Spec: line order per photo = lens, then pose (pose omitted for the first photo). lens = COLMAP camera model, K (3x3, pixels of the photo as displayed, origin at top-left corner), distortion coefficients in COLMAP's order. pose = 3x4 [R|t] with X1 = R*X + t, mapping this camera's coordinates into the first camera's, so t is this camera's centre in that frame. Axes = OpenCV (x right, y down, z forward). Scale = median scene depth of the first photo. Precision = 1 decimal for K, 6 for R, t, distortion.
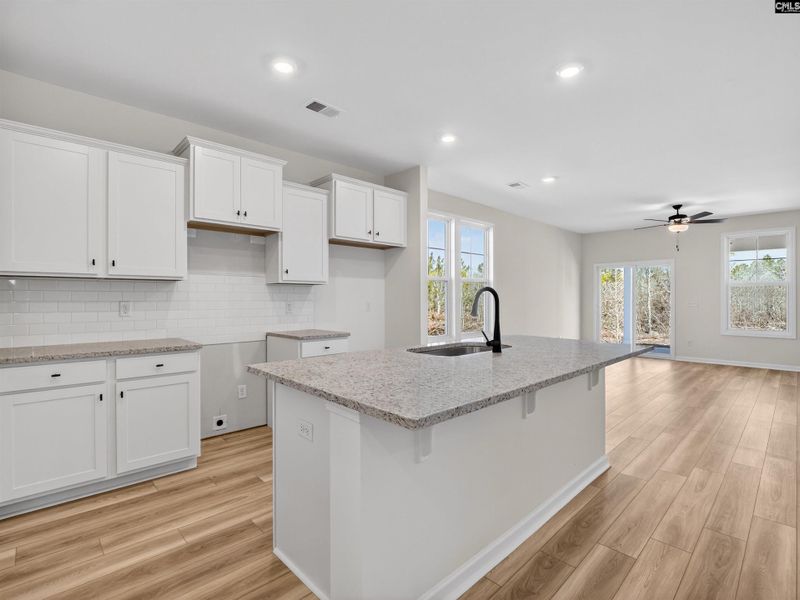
lens RADIAL K [[388.1, 0, 400.0], [0, 388.1, 300.0], [0, 0, 1]] dist [-0.017921, -0.000511]
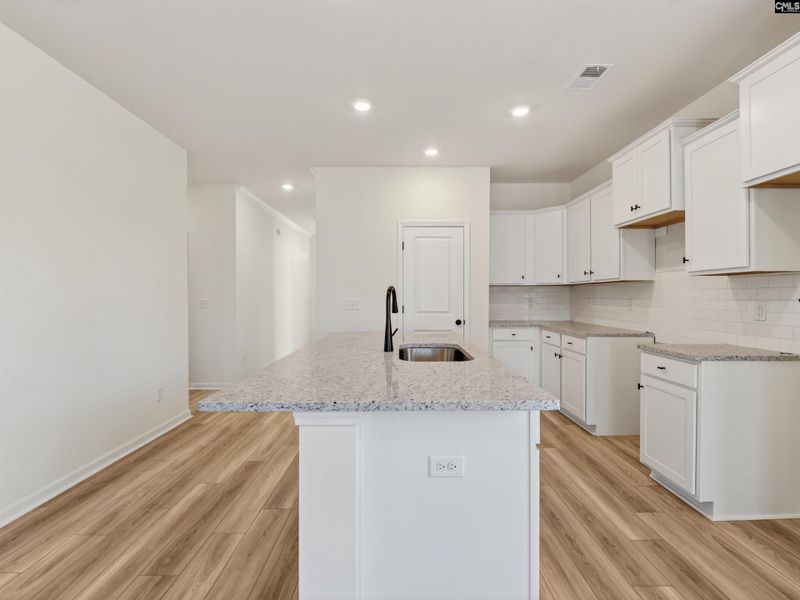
lens RADIAL K [[388.1, 0, 400.0], [0, 388.1, 300.0], [0, 0, 1]] dist [-0.017921, -0.000511]
pose [[-0.690283, 0.008118, -0.723494, 0.552457], [-0.000451, 0.999932, 0.011651, -0.005330], [0.723539, 0.008369, -0.690232, 0.998750]]
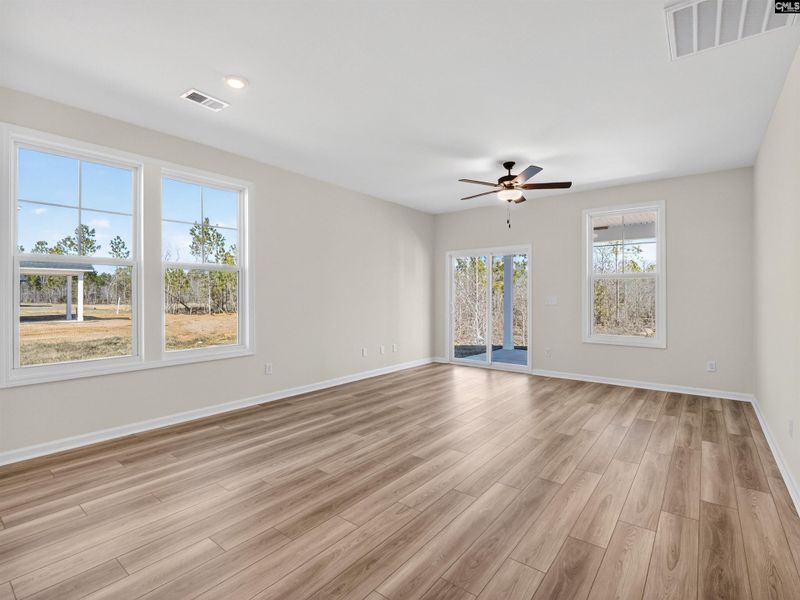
lens RADIAL K [[388.5, 0, 397.6], [0, 388.5, 296.6], [0, 0, 1]] dist [-0.015612, 0.001698]
pose [[0.990827, -0.001151, 0.135132, 0.664586], [0.001059, 0.999999, 0.000753, -0.002732], [-0.135133, -0.000603, 0.990827, 0.507170]]
